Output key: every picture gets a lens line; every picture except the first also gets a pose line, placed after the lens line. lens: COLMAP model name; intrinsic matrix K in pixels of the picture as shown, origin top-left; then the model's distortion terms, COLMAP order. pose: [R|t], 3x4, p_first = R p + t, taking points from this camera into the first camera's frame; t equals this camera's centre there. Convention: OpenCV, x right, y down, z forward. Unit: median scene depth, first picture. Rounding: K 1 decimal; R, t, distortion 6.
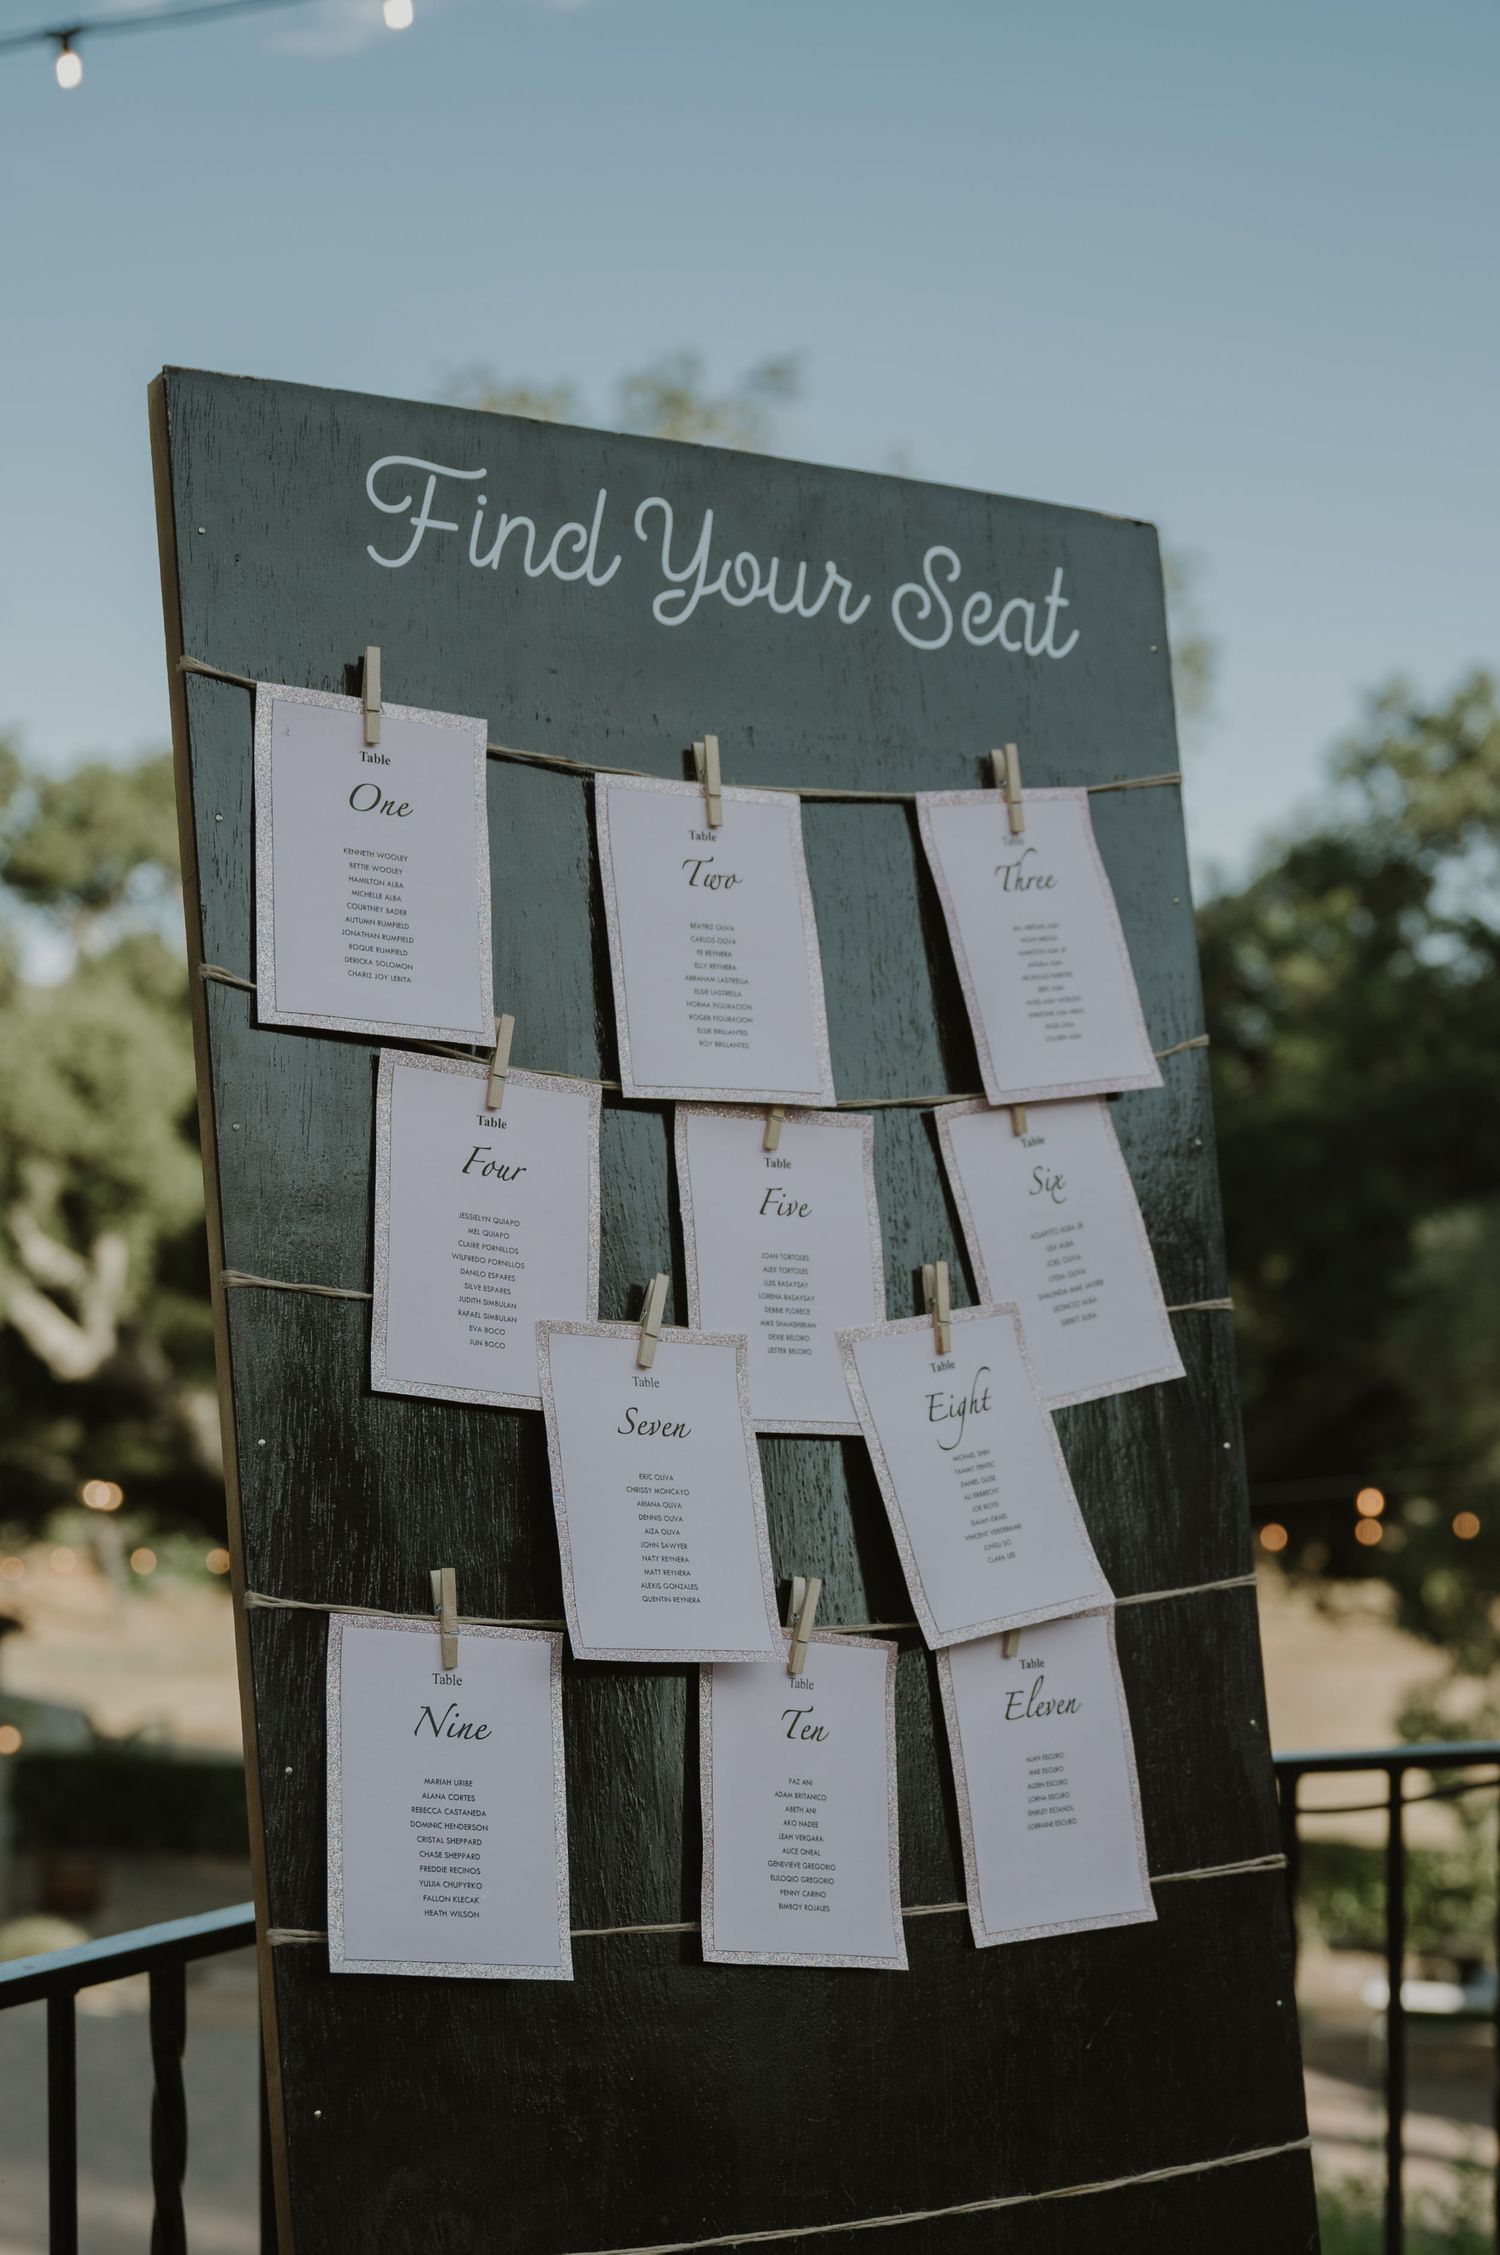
lens RADIAL K [[3943.5, 0, 751.0], [0, 3943.5, 1133.5], [0, 0, 1]] dist [-0.081247, 0.000000]
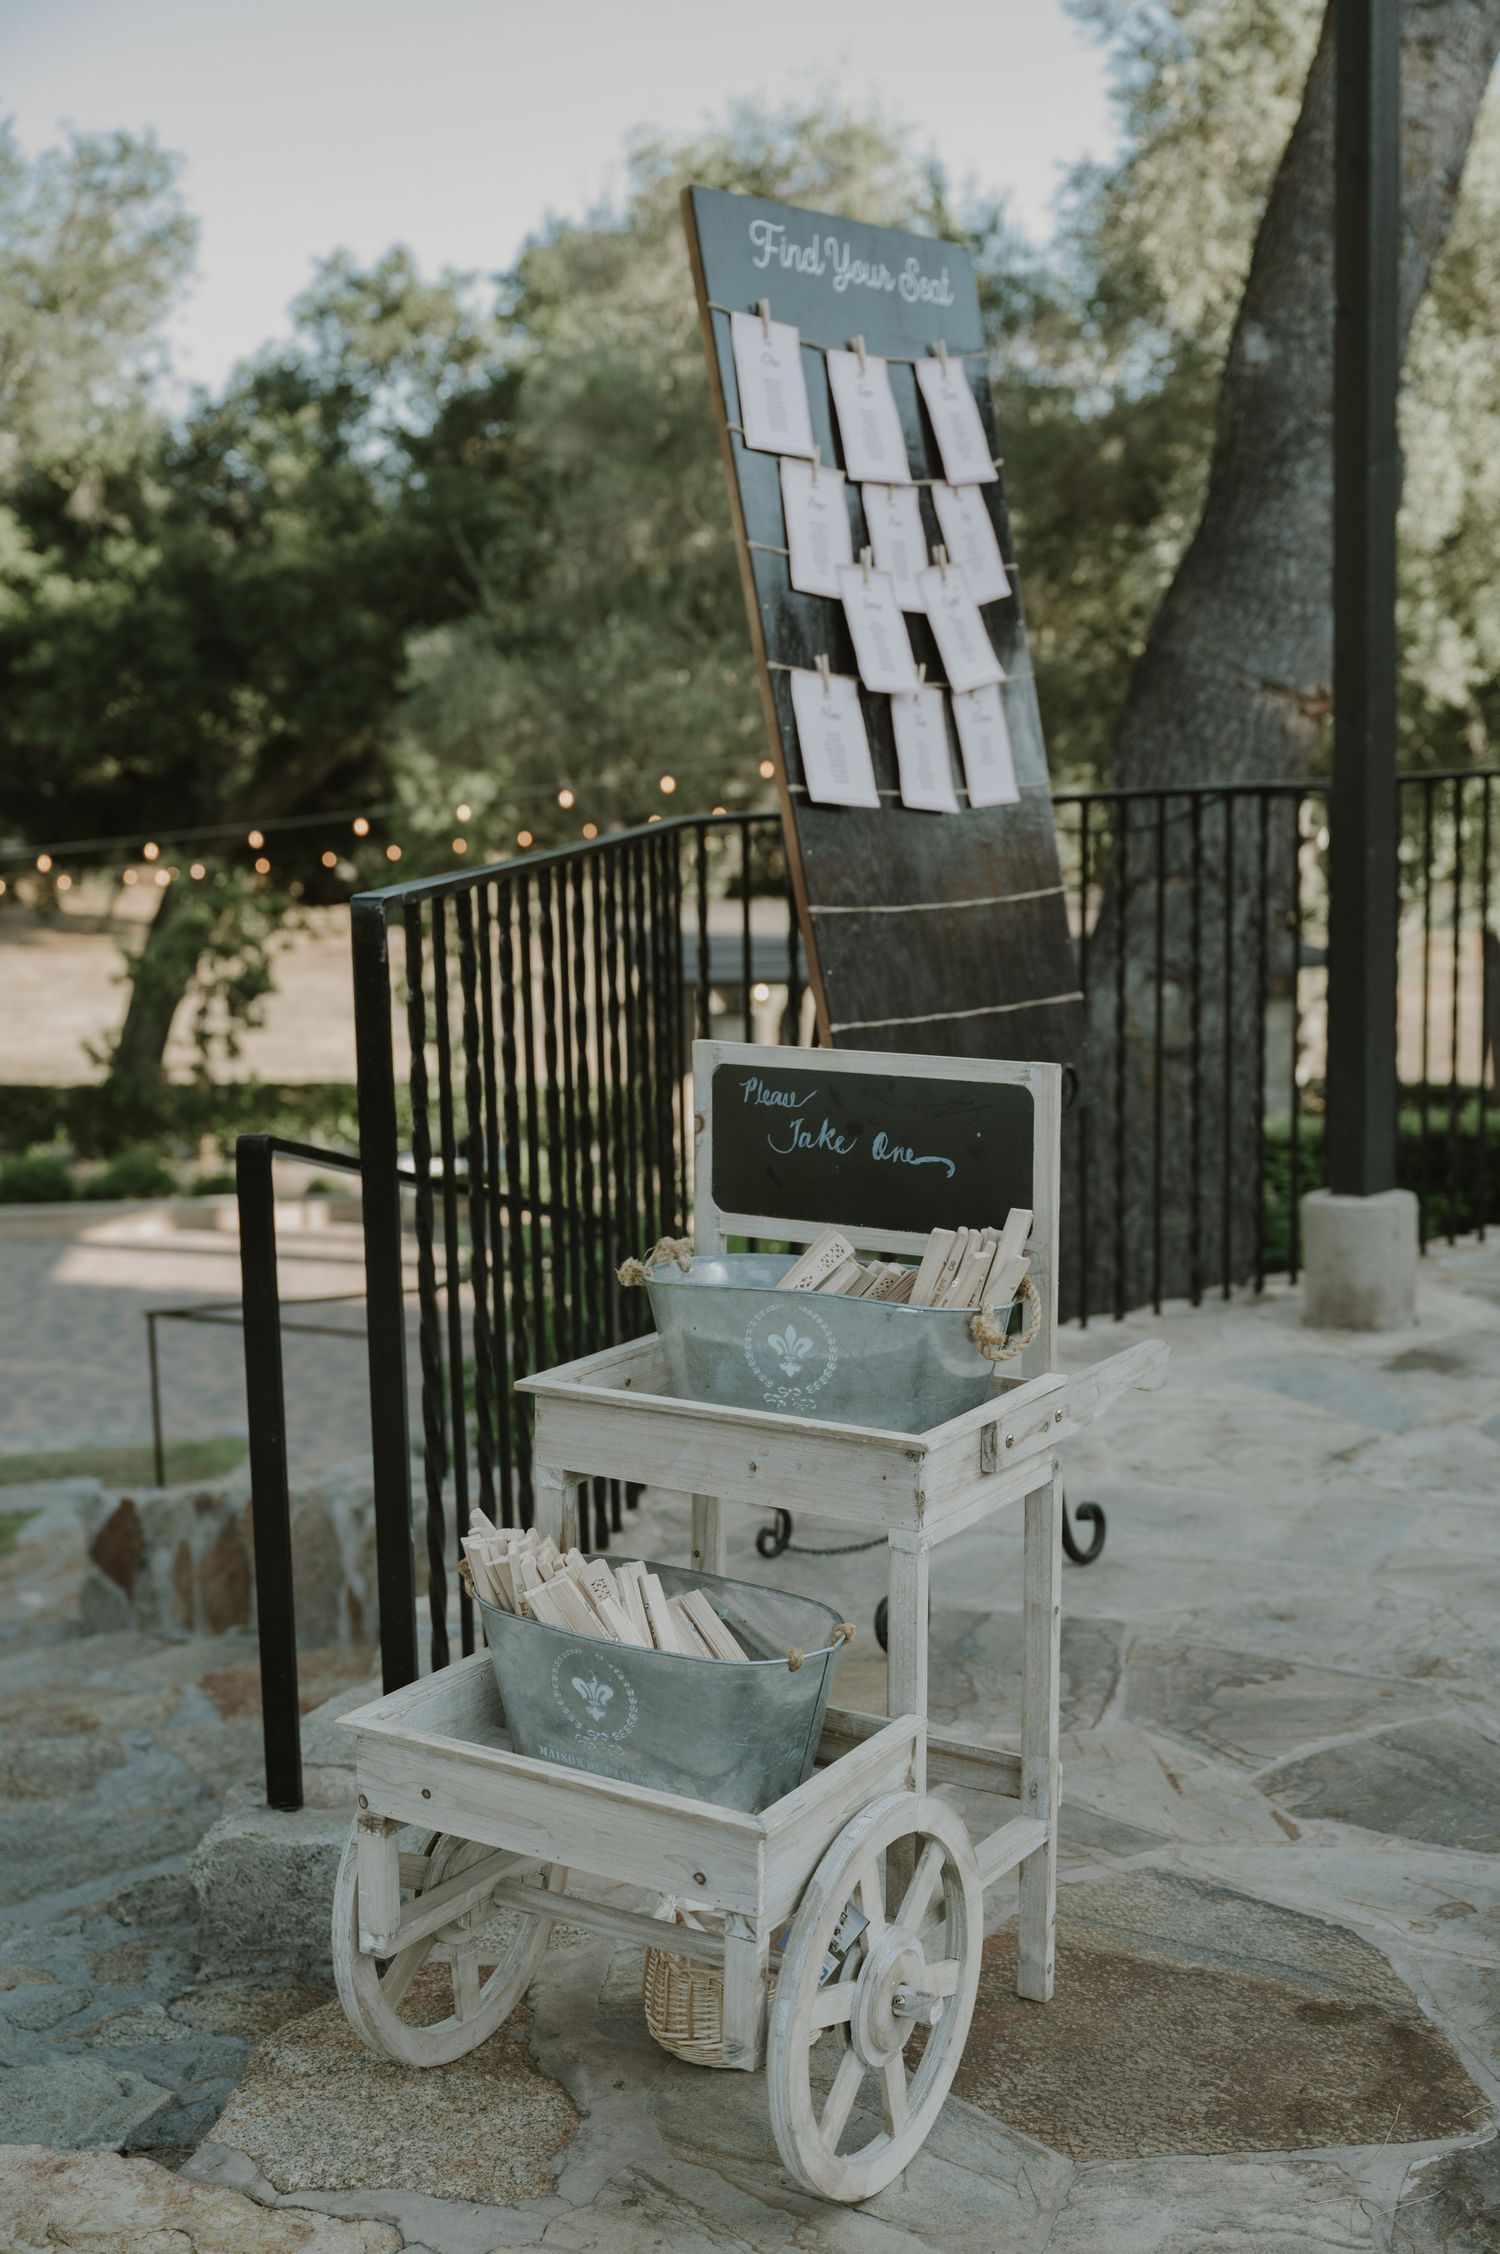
lens RADIAL K [[2987.3, 0, 751.0], [0, 2987.3, 1124.0], [0, 0, 1]] dist [-0.153715, 0.000000]
pose [[0.946343, -0.060753, 0.317401, -0.683804], [0.004008, 0.984301, 0.176452, 0.059576], [-0.323138, -0.165712, 0.931730, -0.794956]]
